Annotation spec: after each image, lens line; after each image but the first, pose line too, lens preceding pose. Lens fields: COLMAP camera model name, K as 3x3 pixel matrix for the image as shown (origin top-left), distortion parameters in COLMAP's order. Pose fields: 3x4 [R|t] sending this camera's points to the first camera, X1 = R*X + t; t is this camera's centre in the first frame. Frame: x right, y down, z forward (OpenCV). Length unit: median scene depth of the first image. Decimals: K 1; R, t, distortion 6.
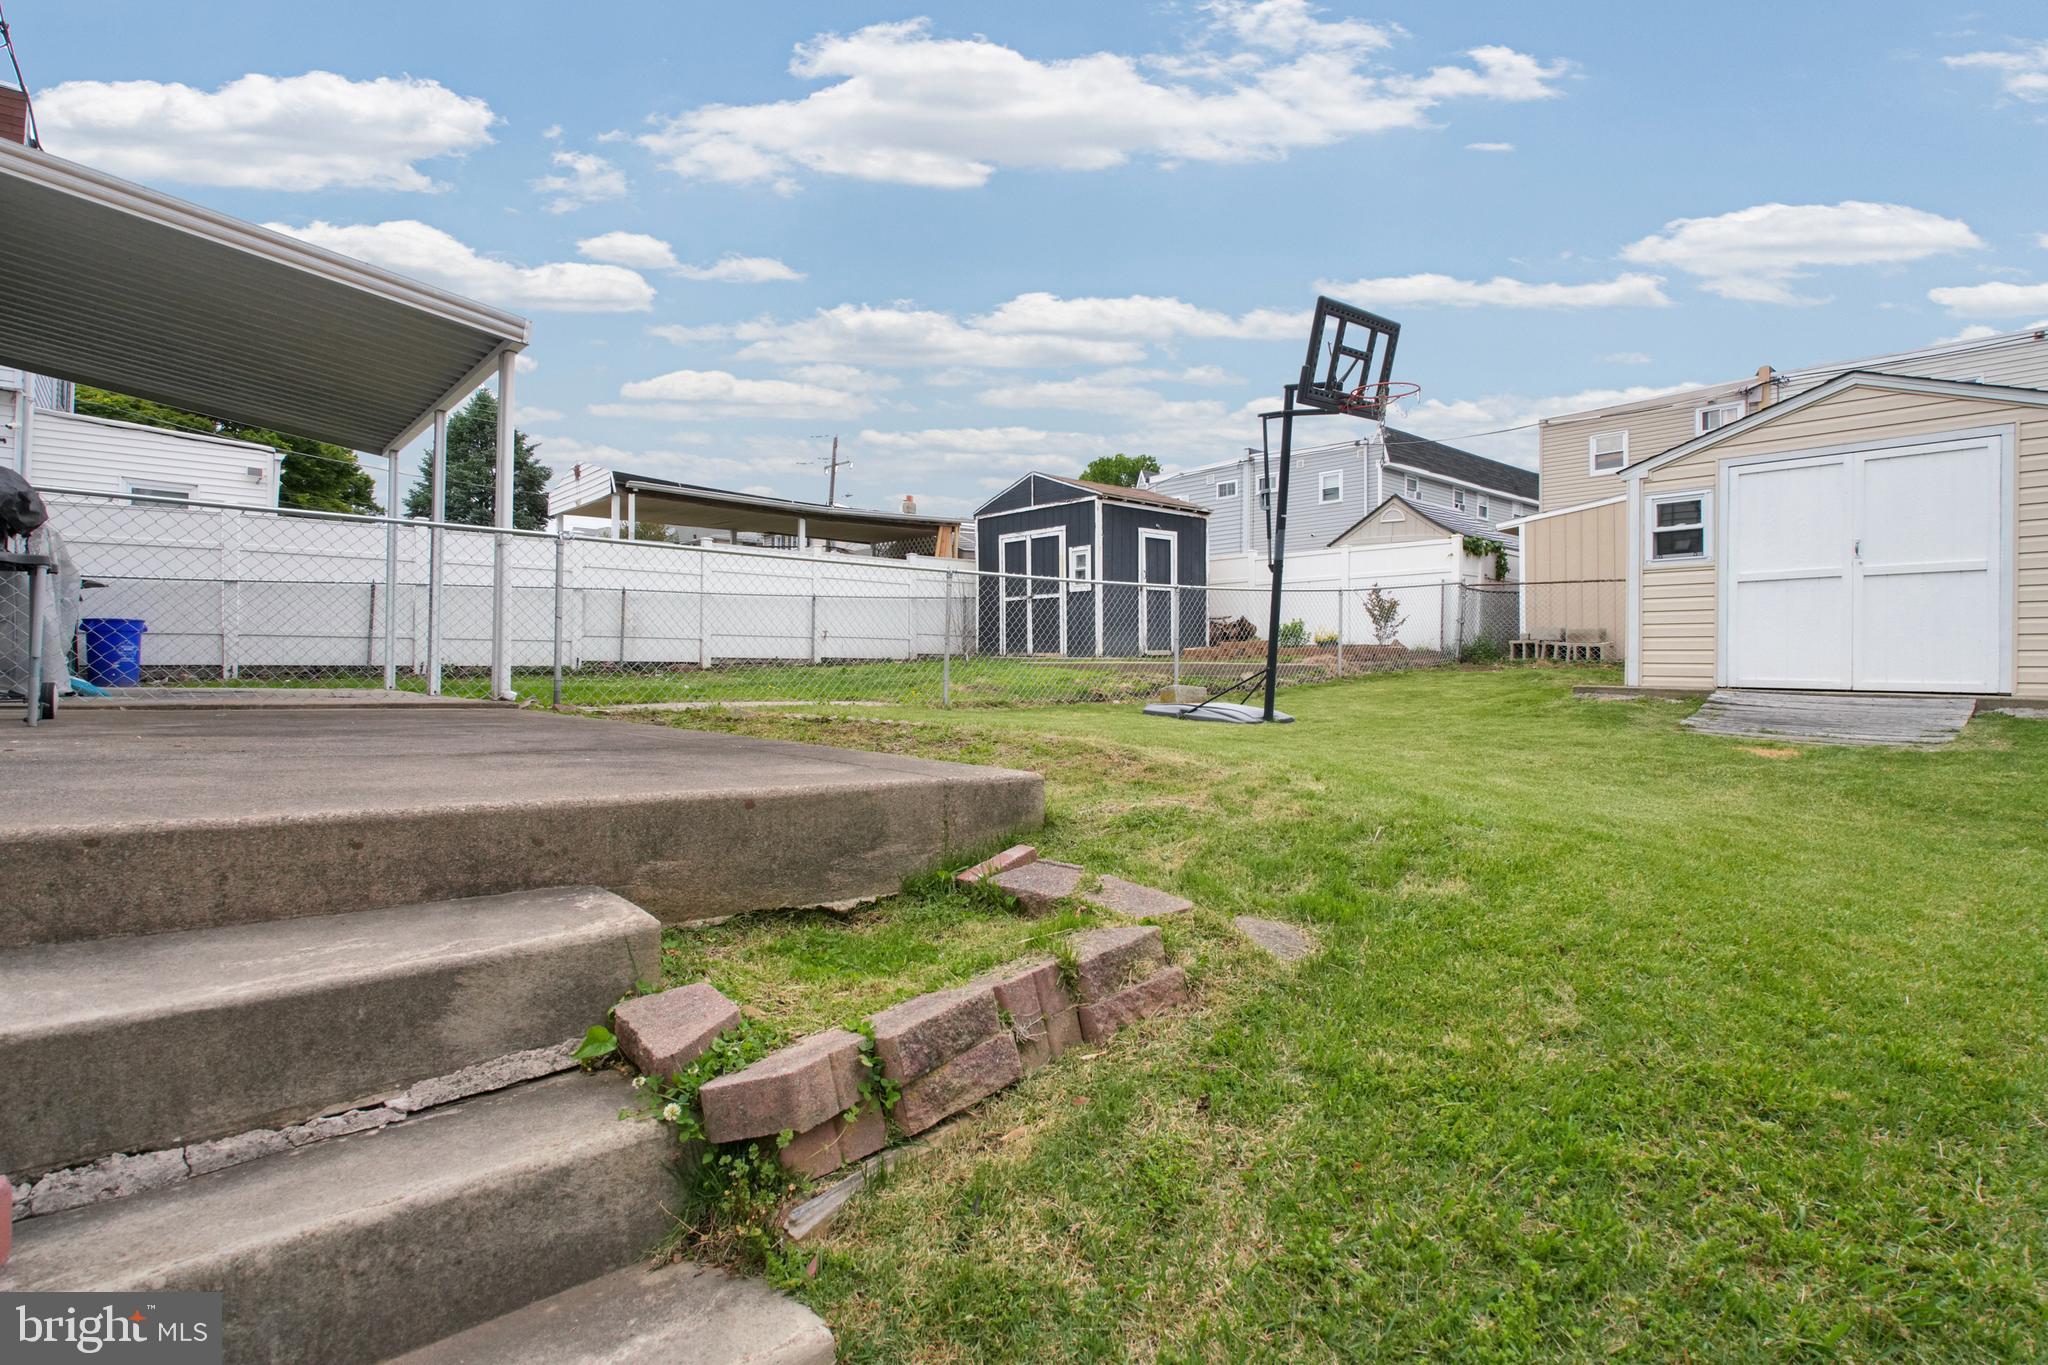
lens RADIAL K [[968.2, 0, 1019.9], [0, 968.2, 686.0], [0, 0, 1]] dist [-0.063217, 0.027544]
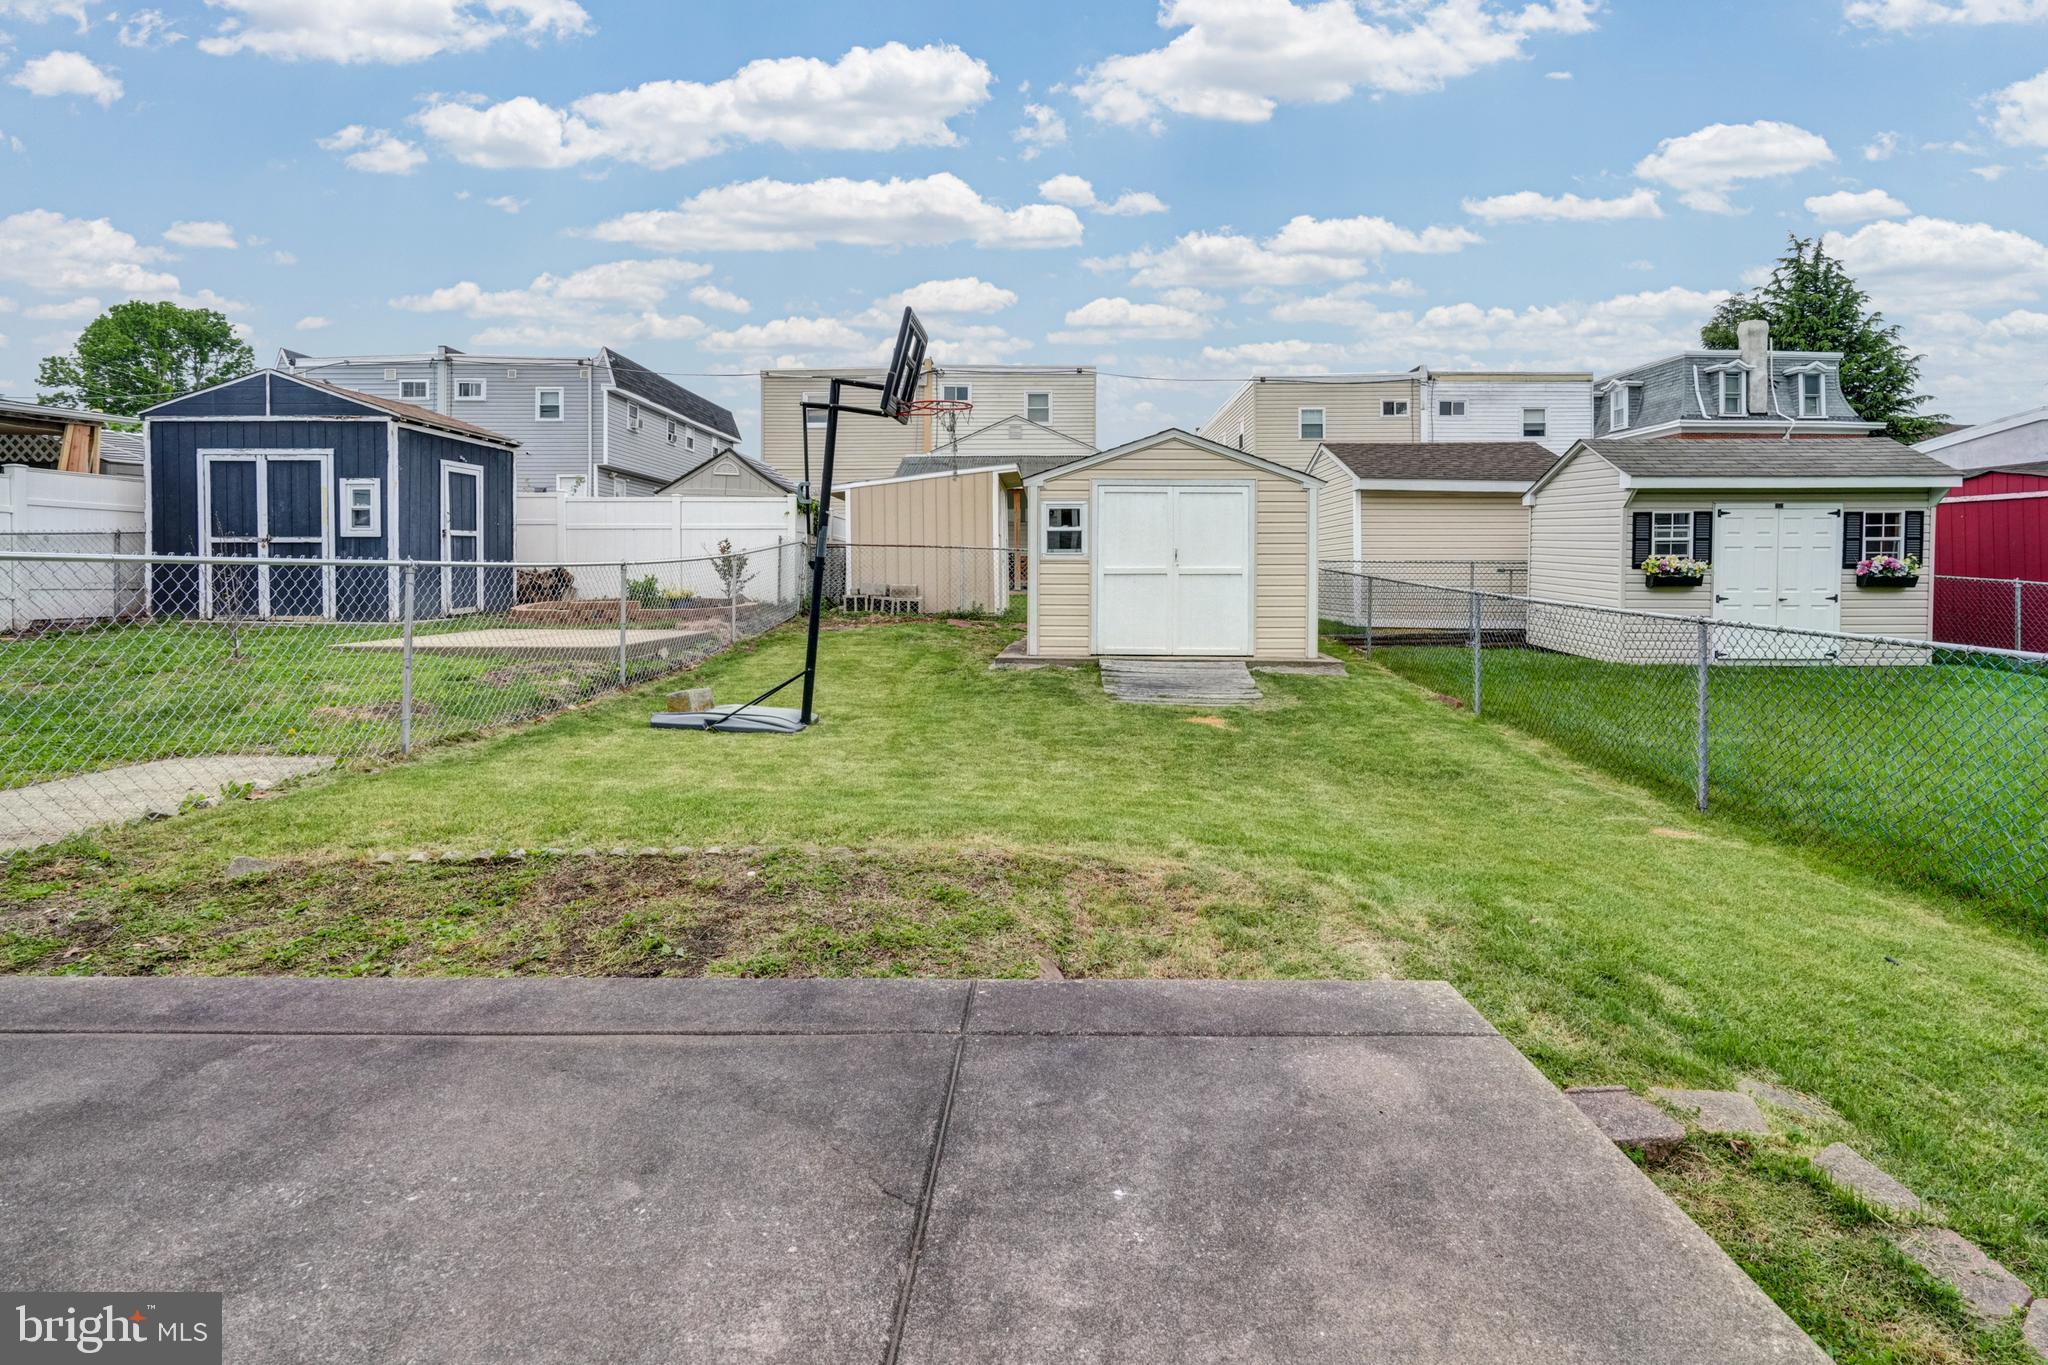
lens RADIAL K [[938.6, 0, 1029.0], [0, 938.6, 603.7], [0, 0, 1]] dist [-0.000108, -0.000095]
pose [[0.657650, -0.024917, 0.752912, -0.150786], [0.018357, 0.999686, 0.017050, -0.048460], [-0.753100, 0.002609, 0.657901, 0.113834]]
